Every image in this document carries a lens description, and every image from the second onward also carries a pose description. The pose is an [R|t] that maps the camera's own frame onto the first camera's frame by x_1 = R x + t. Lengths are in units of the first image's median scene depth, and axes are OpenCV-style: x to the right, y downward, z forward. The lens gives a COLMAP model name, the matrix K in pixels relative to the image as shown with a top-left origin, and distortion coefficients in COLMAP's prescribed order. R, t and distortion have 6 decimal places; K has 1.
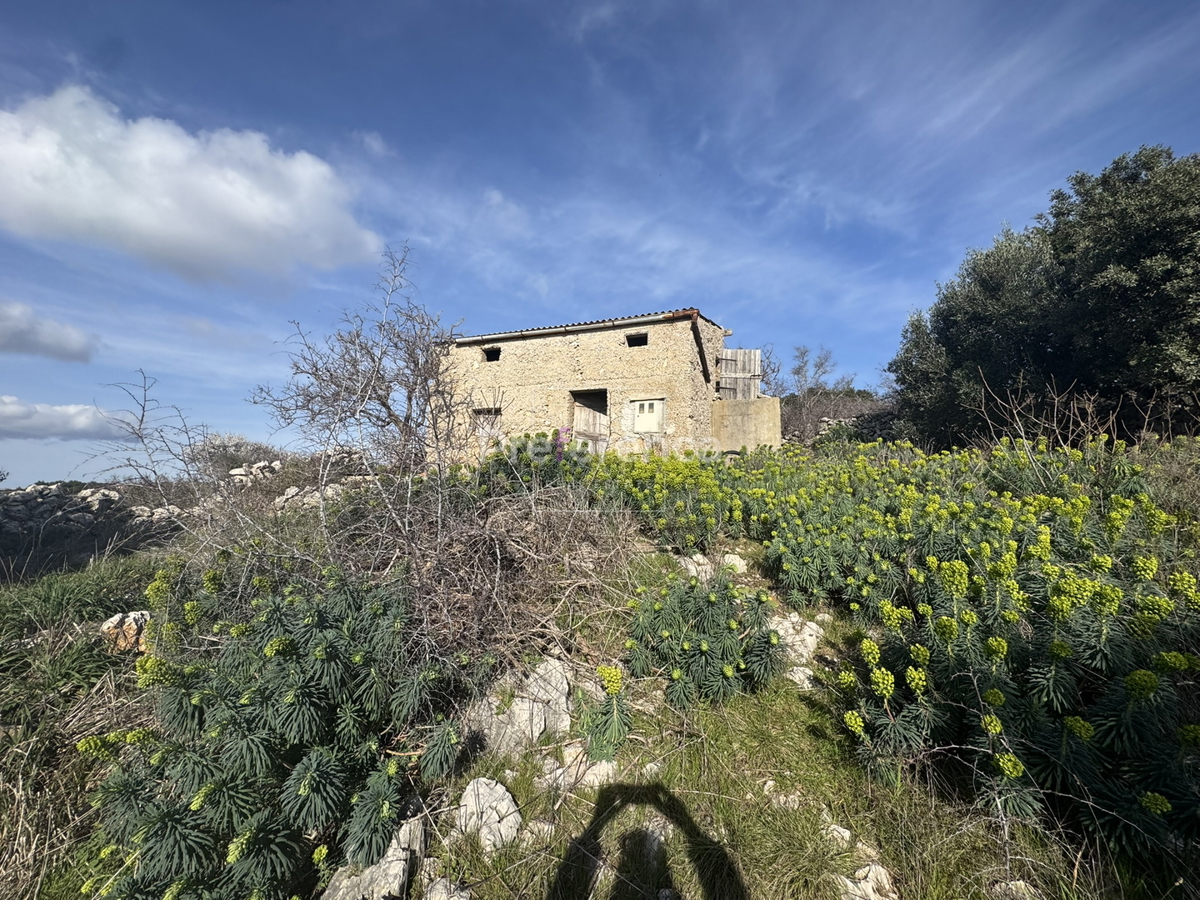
lens RADIAL K [[477.7, 0, 601.1], [0, 477.7, 448.5], [0, 0, 1]] dist [-0.003045, -0.000337]
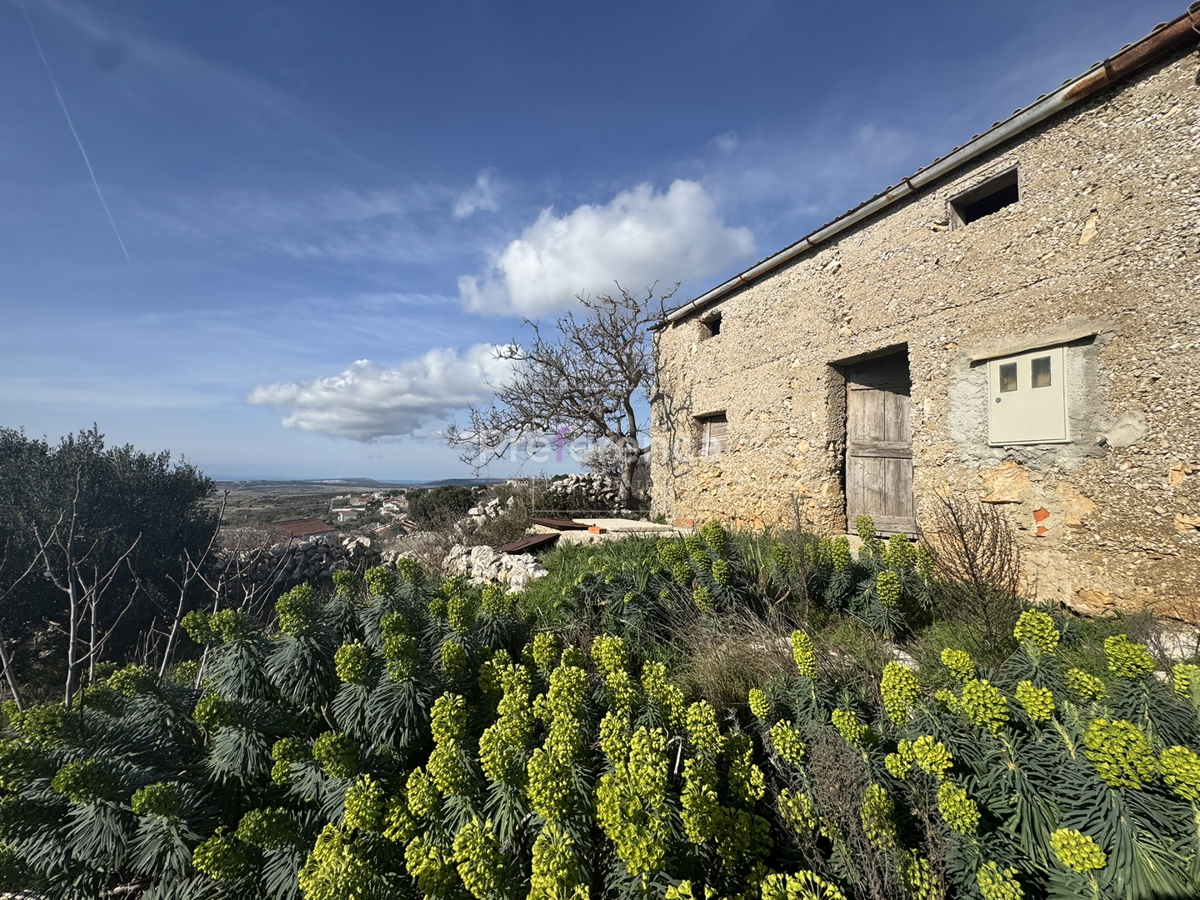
lens RADIAL K [[477.7, 0, 601.1], [0, 477.7, 448.5], [0, 0, 1]] dist [-0.003045, -0.000337]
pose [[0.709706, -0.062848, -0.701689, 0.108458], [0.086086, 0.996285, -0.002164, -0.052326], [0.699218, -0.058870, 0.712480, 0.483593]]
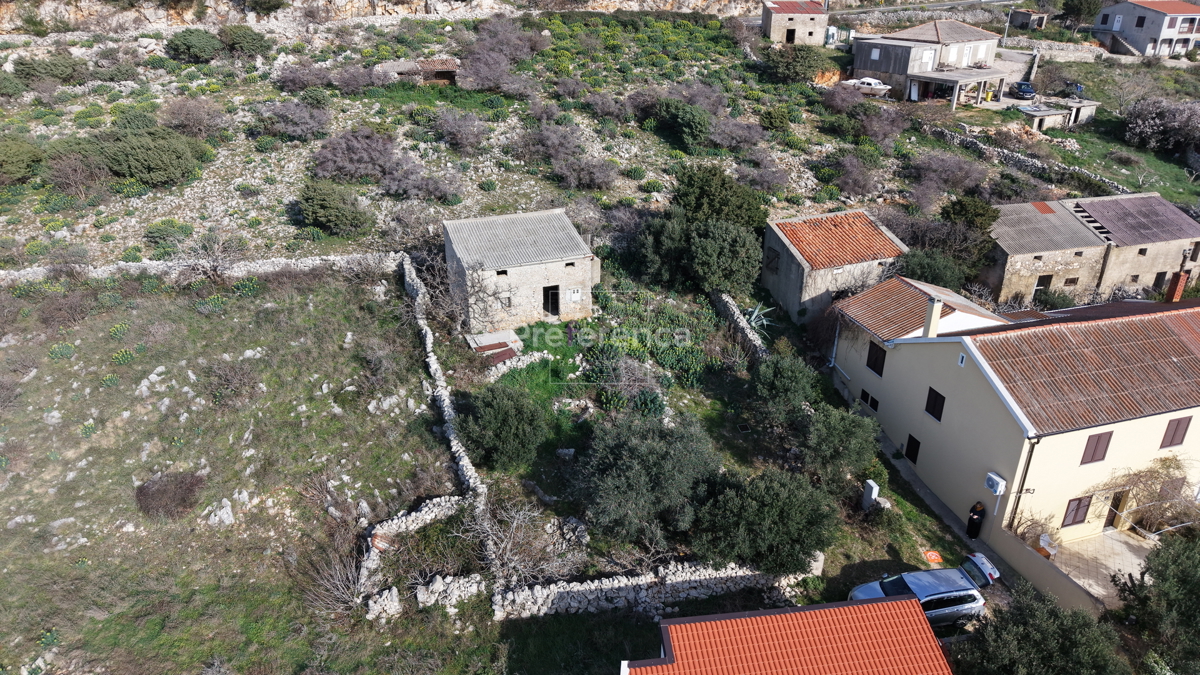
lens RADIAL K [[798.2, 0, 600.0], [0, 798.2, 337.5], [0, 0, 1]] dist [-0.001374, 0.000969]
pose [[0.702226, -0.335596, 0.627897, -2.632533], [-0.064974, 0.848045, 0.525926, -2.170978], [-0.708983, -0.410116, 0.573714, -1.694910]]
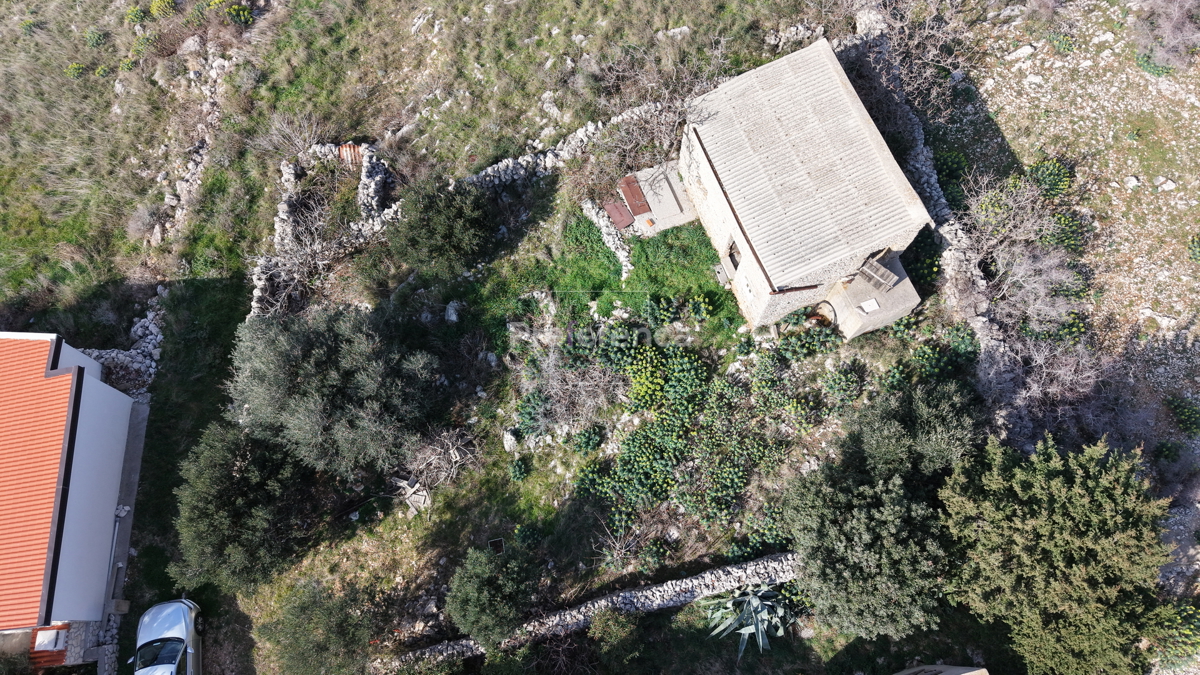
lens RADIAL K [[798.2, 0, 600.0], [0, 798.2, 337.5], [0, 0, 1]] dist [-0.001374, 0.000969]
pose [[0.667504, 0.683375, -0.295698, 0.649506], [0.108985, 0.303178, 0.946681, -2.559702], [0.736587, -0.664140, 0.127895, 0.207343]]
